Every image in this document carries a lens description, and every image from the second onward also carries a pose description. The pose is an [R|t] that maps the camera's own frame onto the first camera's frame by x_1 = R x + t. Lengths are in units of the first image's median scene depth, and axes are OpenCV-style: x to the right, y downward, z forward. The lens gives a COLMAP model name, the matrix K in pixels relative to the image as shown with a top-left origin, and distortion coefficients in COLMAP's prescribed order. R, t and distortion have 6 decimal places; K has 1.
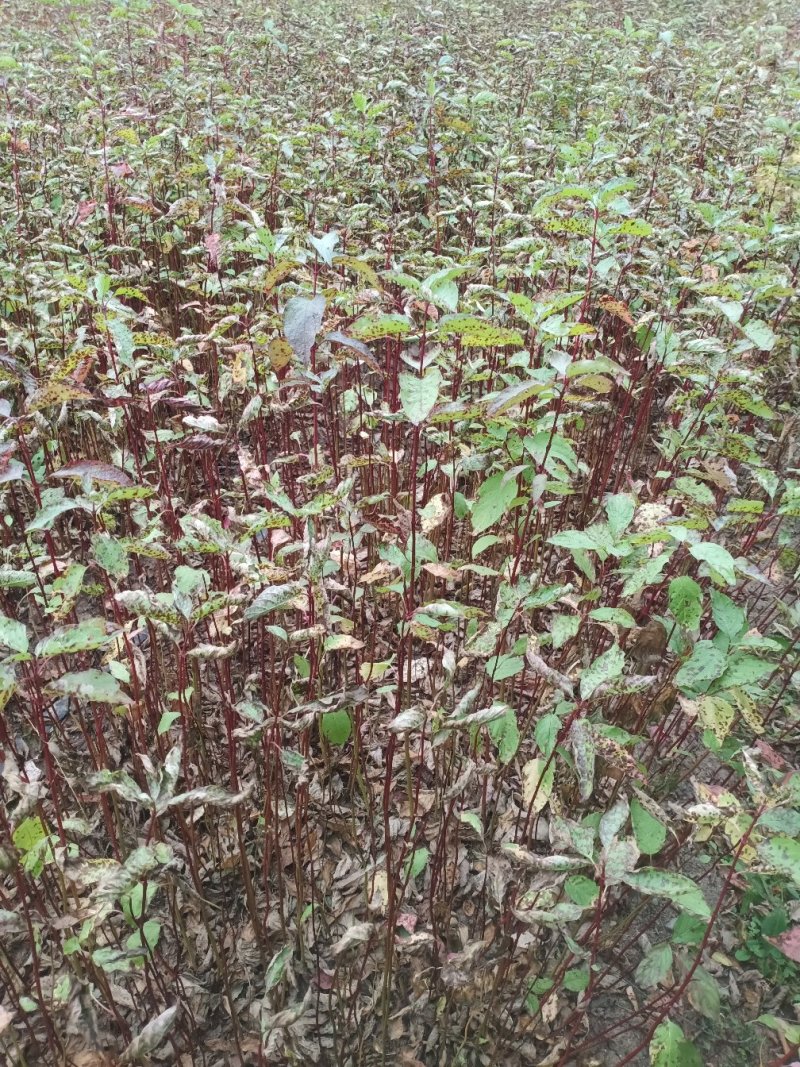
lens RADIAL K [[828.4, 0, 407.0], [0, 828.4, 531.8], [0, 0, 1]] dist [0.018627, -0.044587]
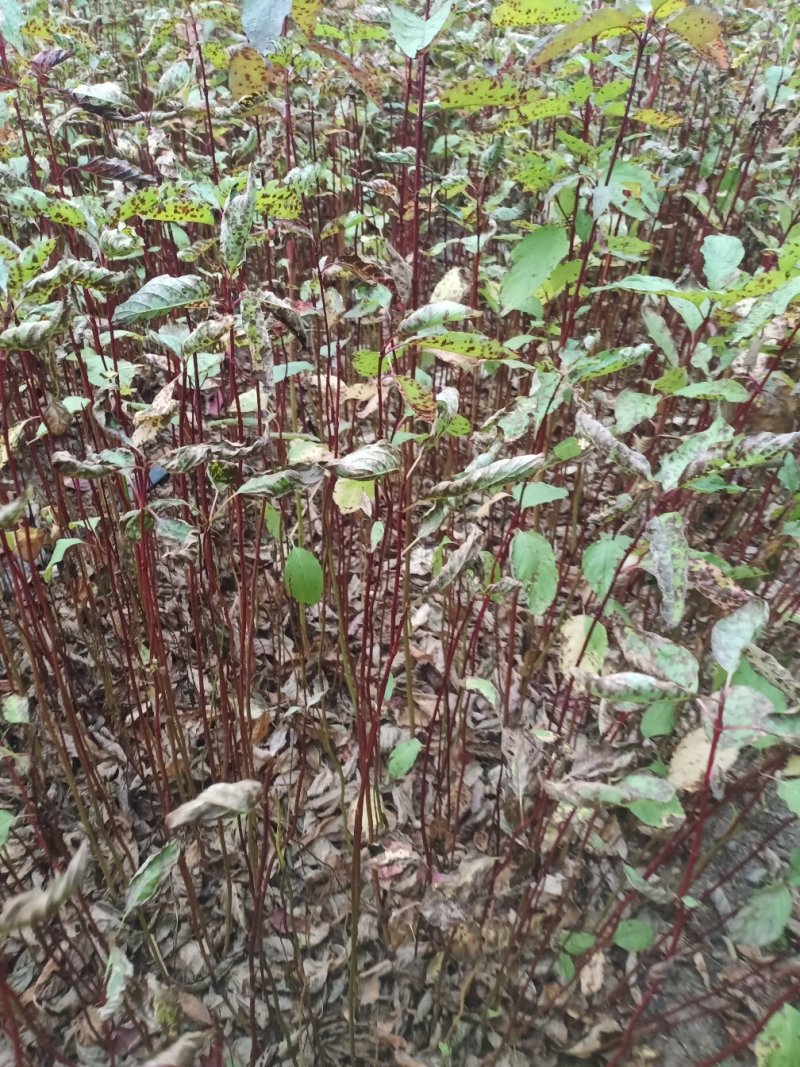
lens RADIAL K [[828.4, 0, 390.2], [0, 828.4, 541.1], [0, 0, 1]] dist [0.018627, -0.044587]
pose [[0.997646, 0.026508, -0.063247, 0.035728], [-0.023896, 0.998844, 0.041710, 0.168821], [0.064279, -0.040101, 0.997126, 0.280646]]
